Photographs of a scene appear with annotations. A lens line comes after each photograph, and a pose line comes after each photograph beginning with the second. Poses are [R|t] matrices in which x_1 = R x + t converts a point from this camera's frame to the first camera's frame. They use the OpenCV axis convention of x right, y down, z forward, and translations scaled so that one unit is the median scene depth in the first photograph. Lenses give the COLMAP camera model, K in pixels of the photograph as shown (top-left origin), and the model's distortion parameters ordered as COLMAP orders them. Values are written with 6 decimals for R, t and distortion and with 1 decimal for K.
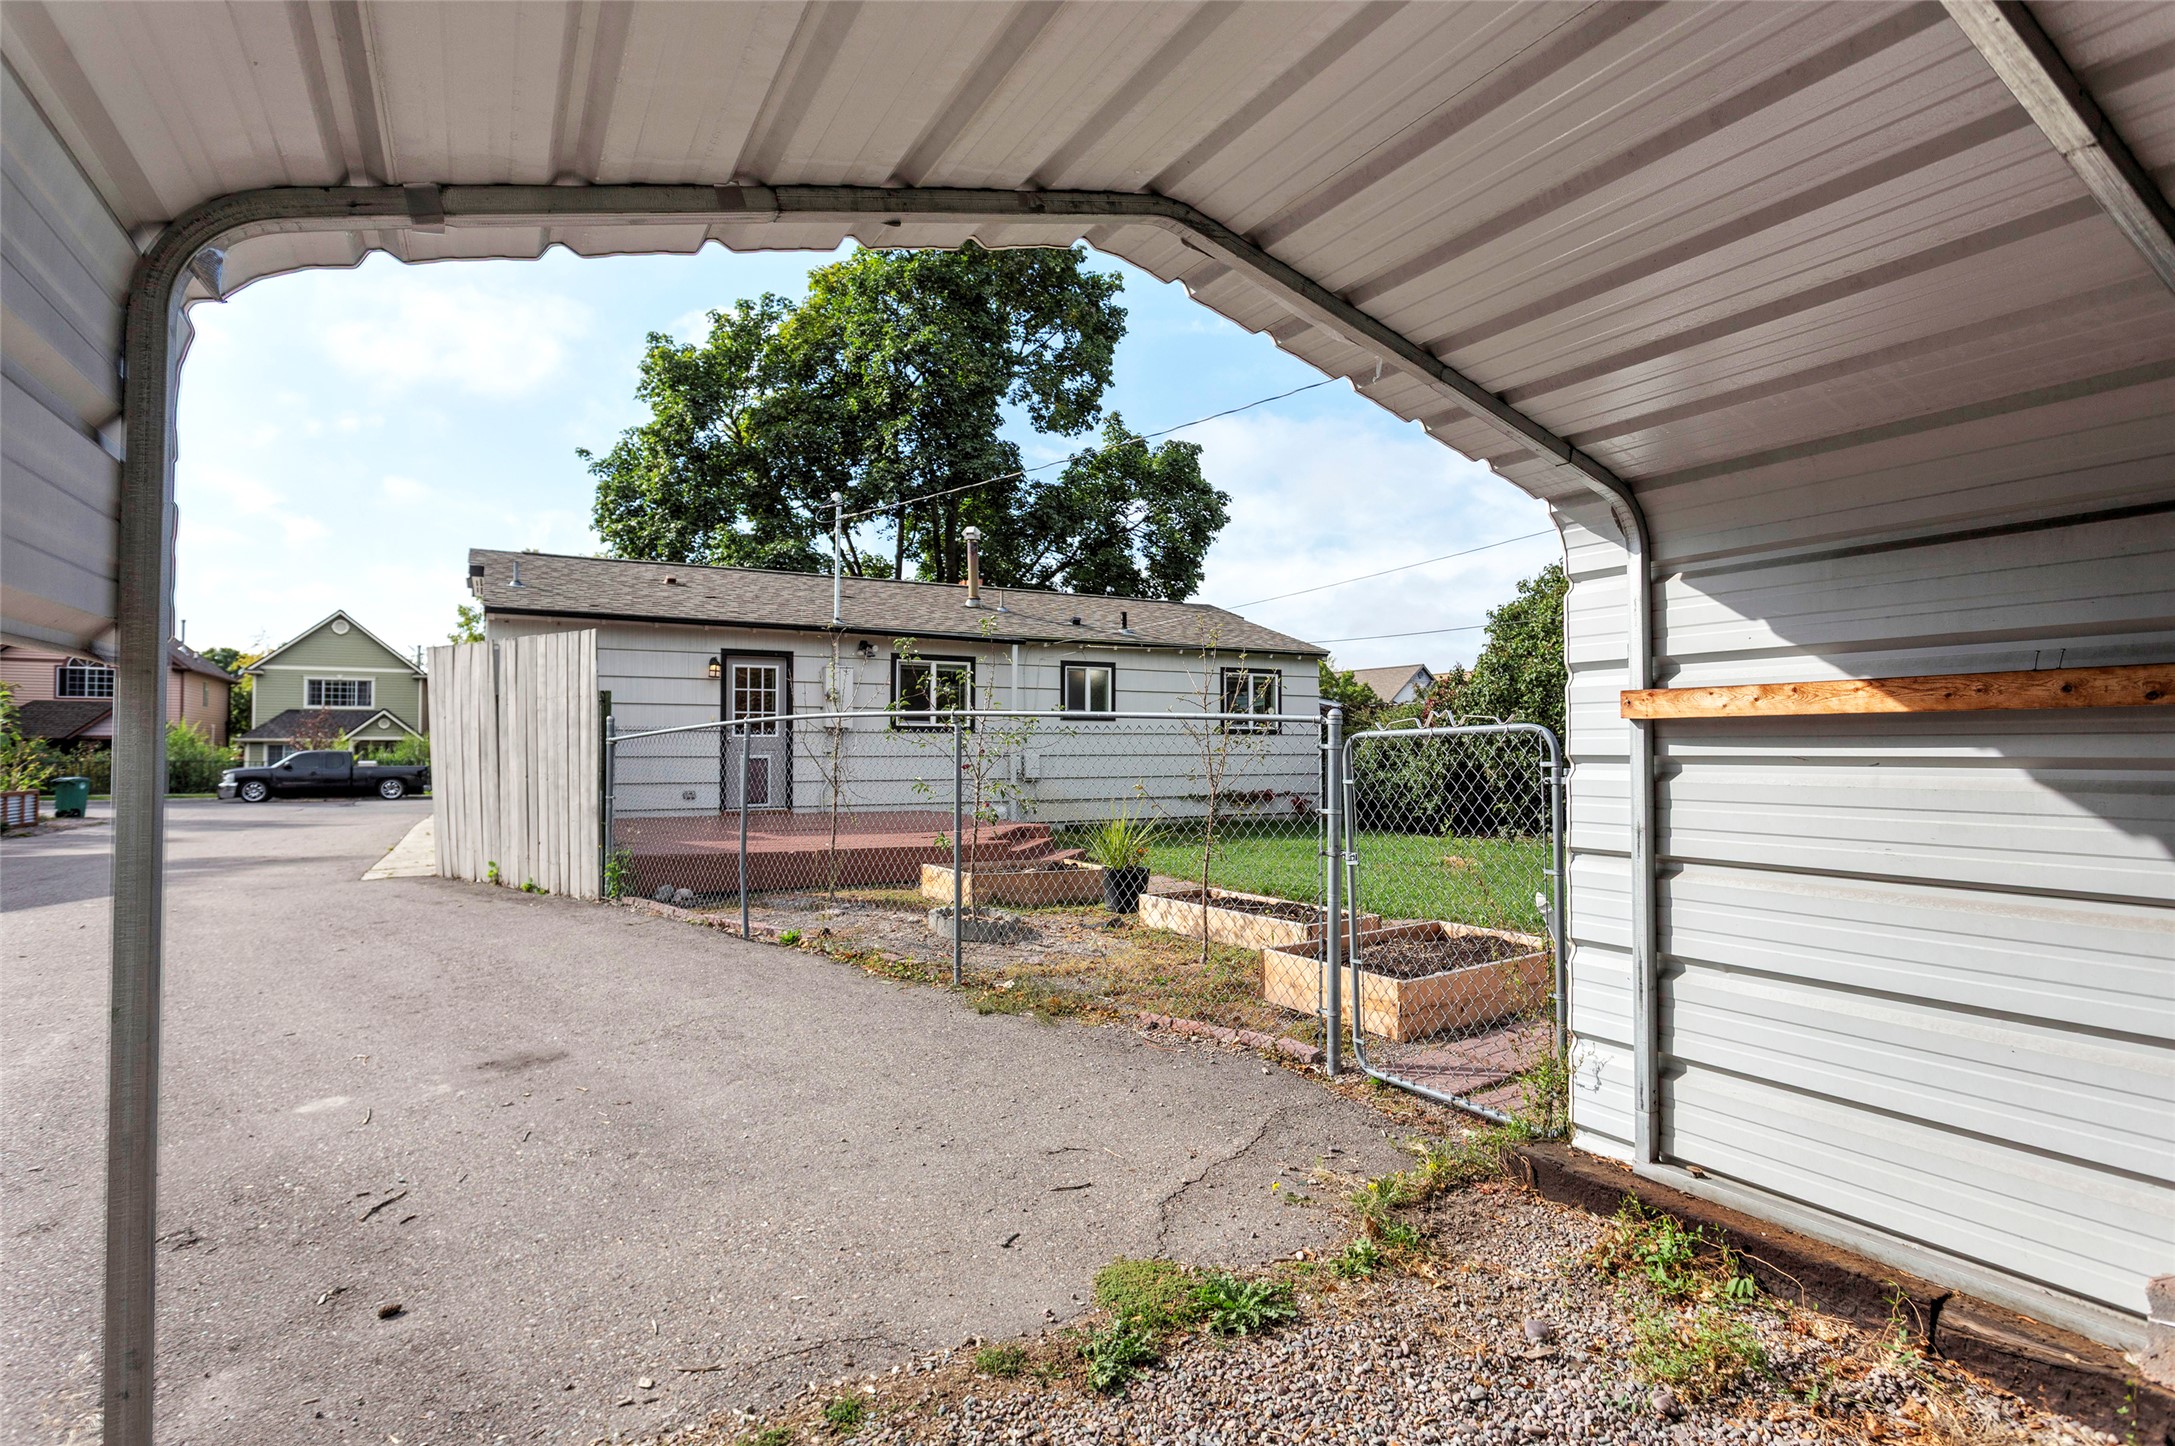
lens RADIAL K [[1092.3, 0, 1087.5], [0, 1092.3, 723.0], [0, 0, 1]] dist [-0.014106, 0.000716]
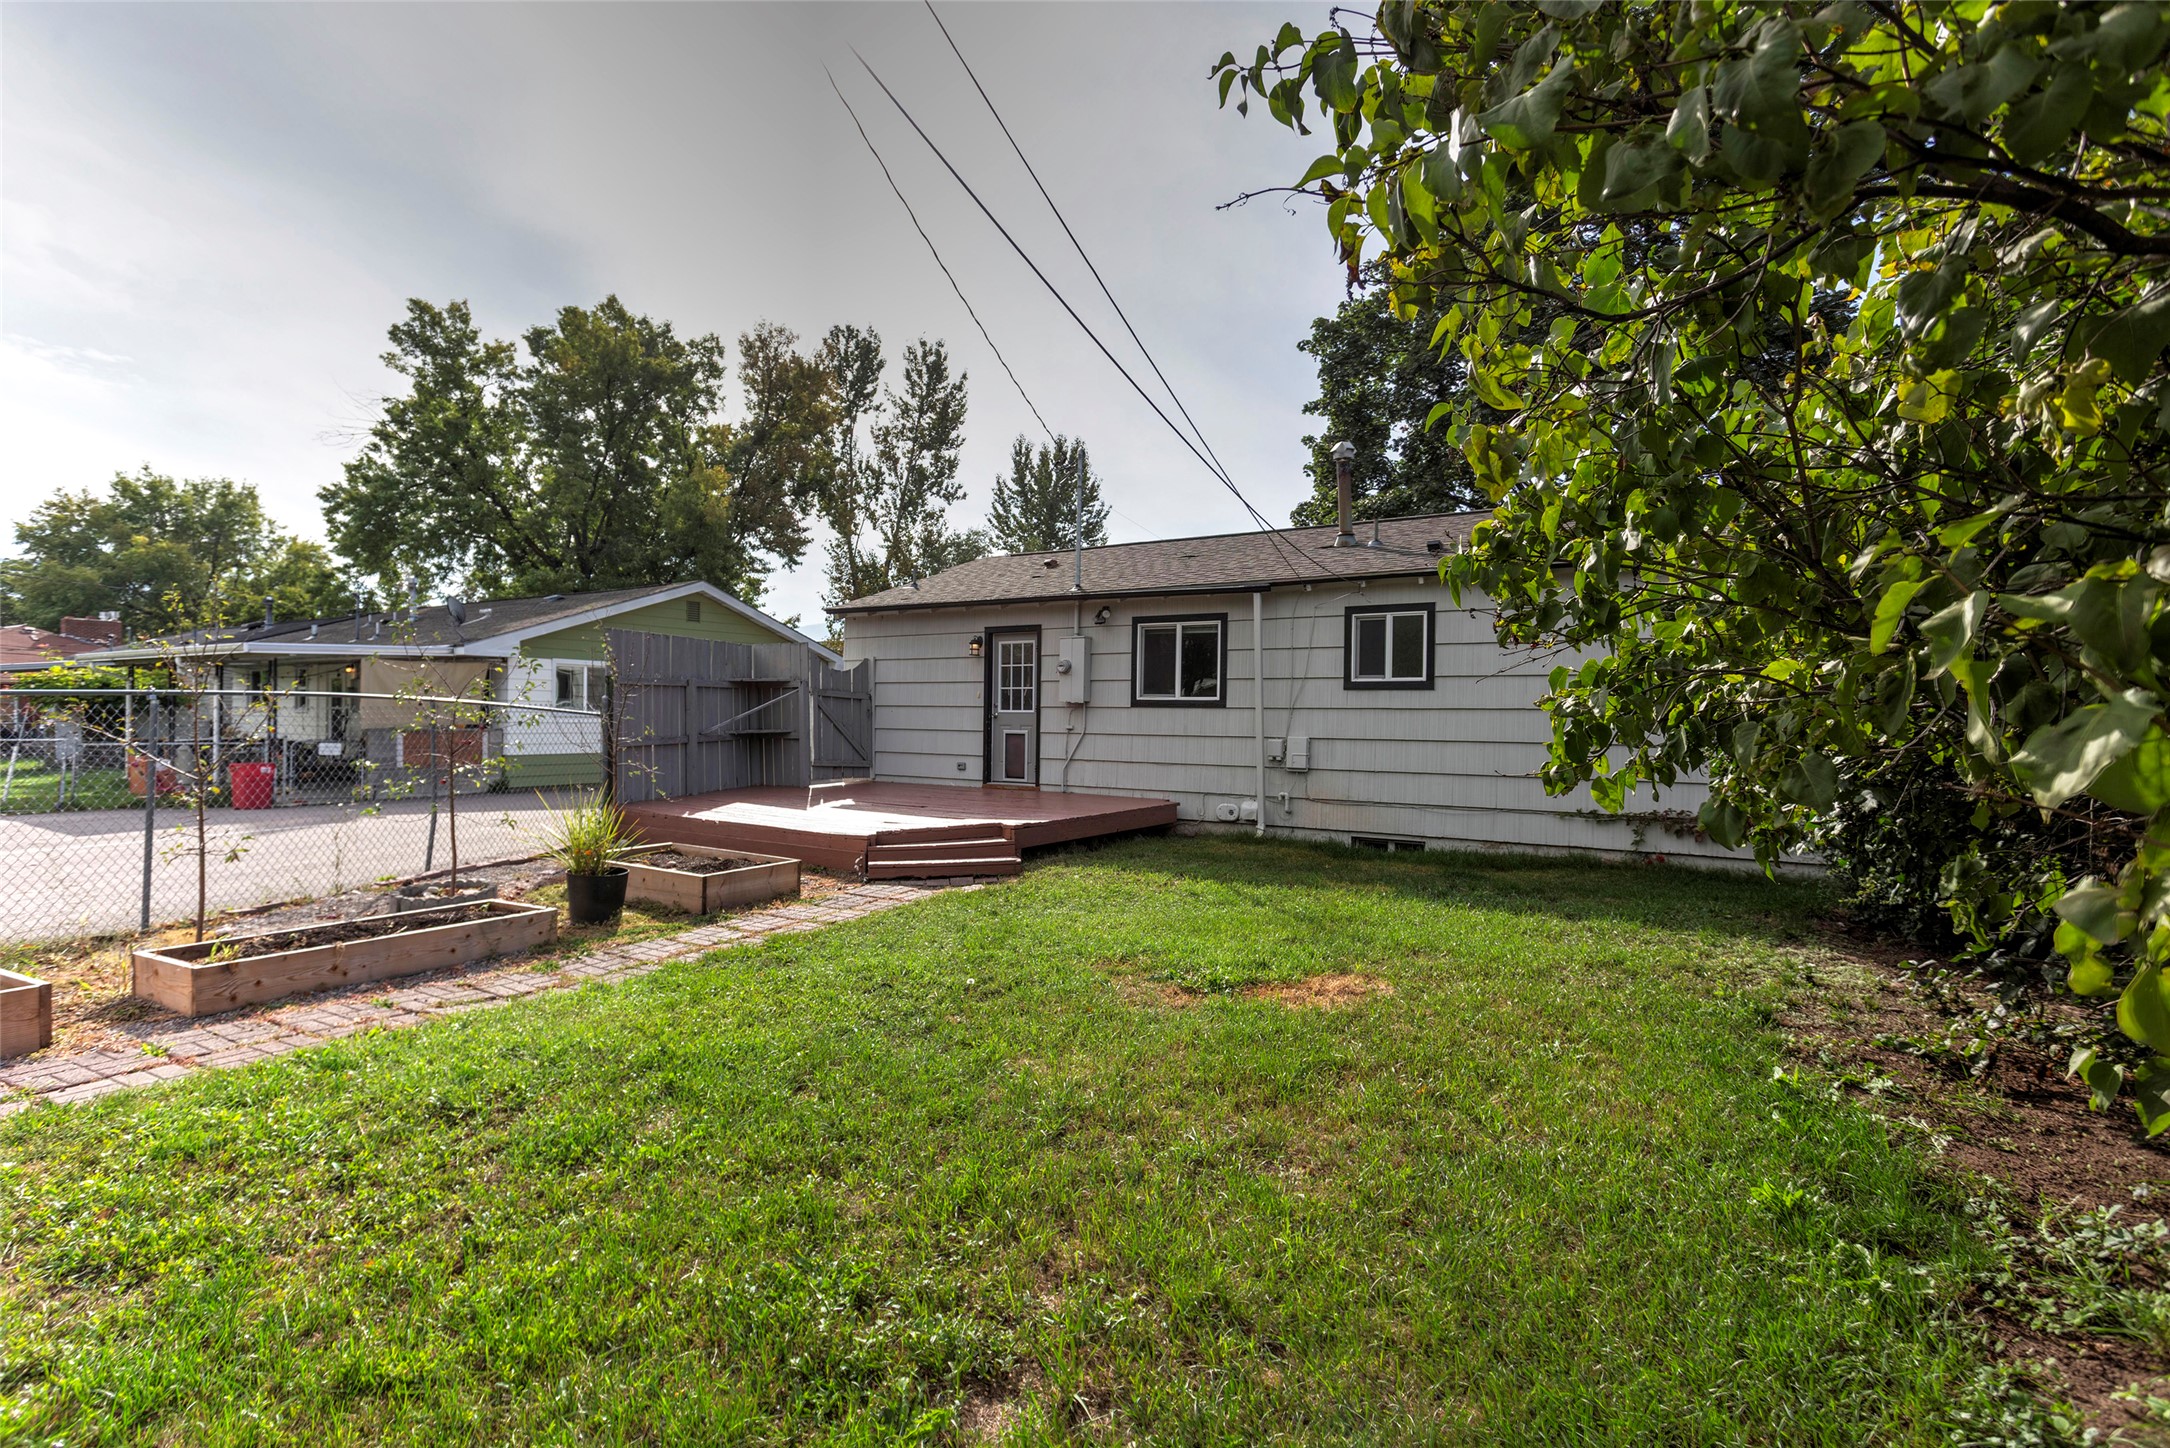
lens RADIAL K [[1018.8, 0, 1069.1], [0, 1018.8, 715.2], [0, 0, 1]] dist [-0.003352, -0.000245]
pose [[0.481532, 0.006514, -0.876405, 0.467579], [0.010129, 0.999864, 0.012996, 0.003087], [0.876370, -0.015135, 0.481400, 0.507345]]
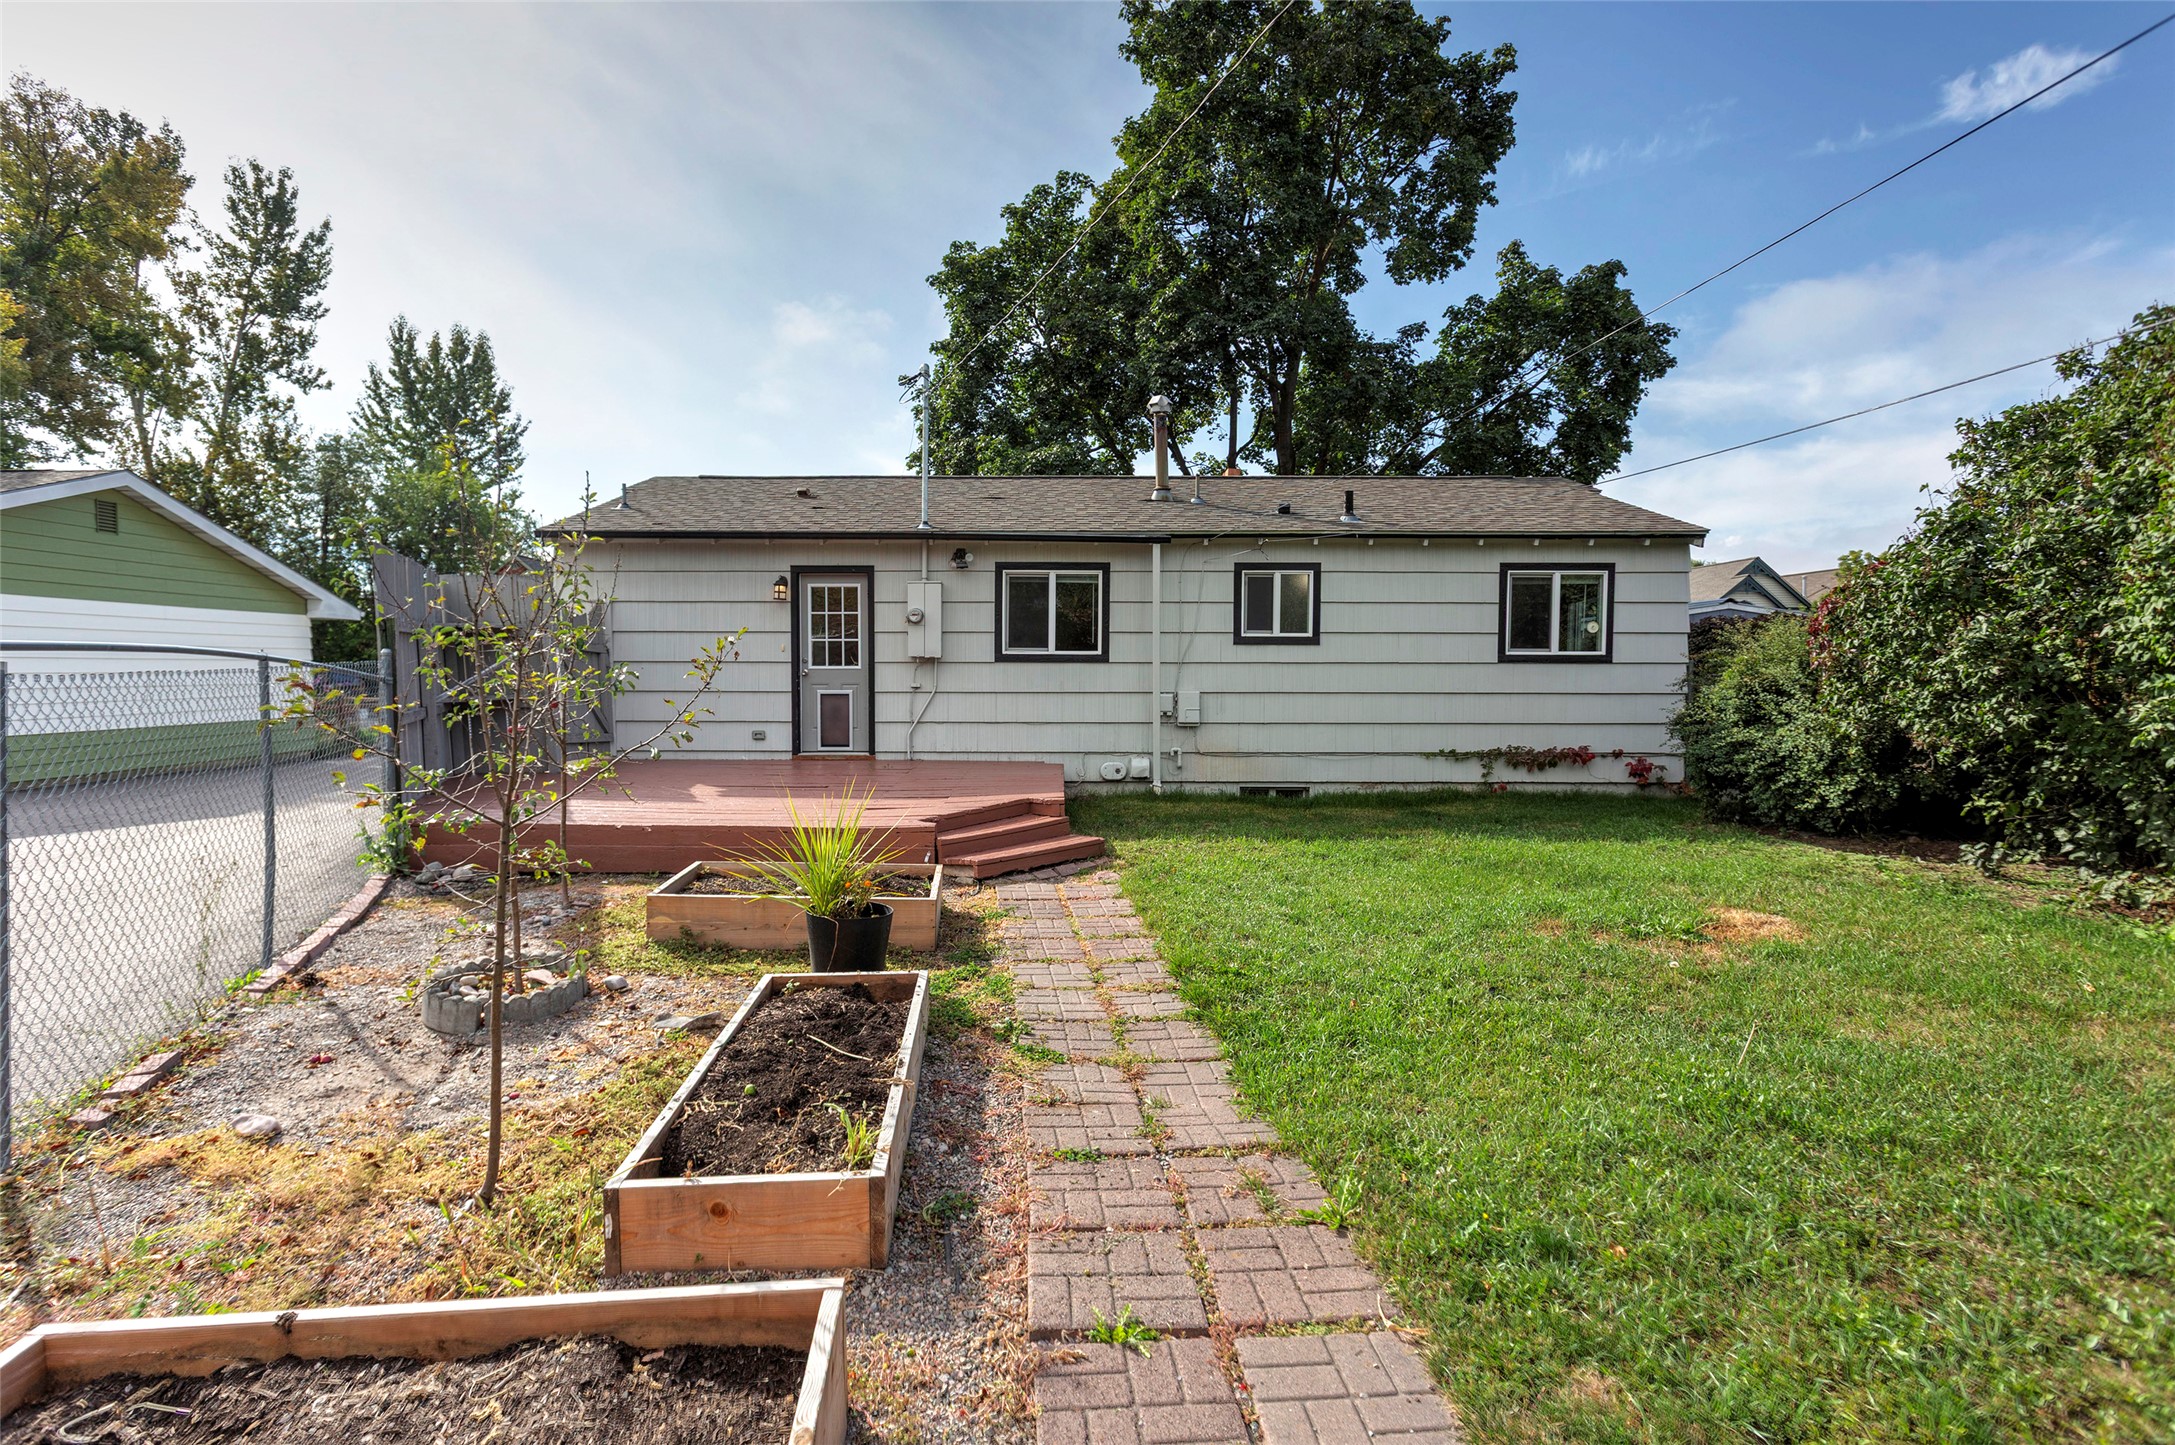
lens RADIAL K [[1033.1, 0, 1087.5], [0, 1033.1, 722.5], [0, 0, 1]] dist [0.006080, 0.000622]
pose [[0.874066, 0.027649, -0.485020, 0.223623], [0.008720, 0.997325, 0.072568, -0.001879], [0.485730, -0.067659, 0.871487, 0.335356]]
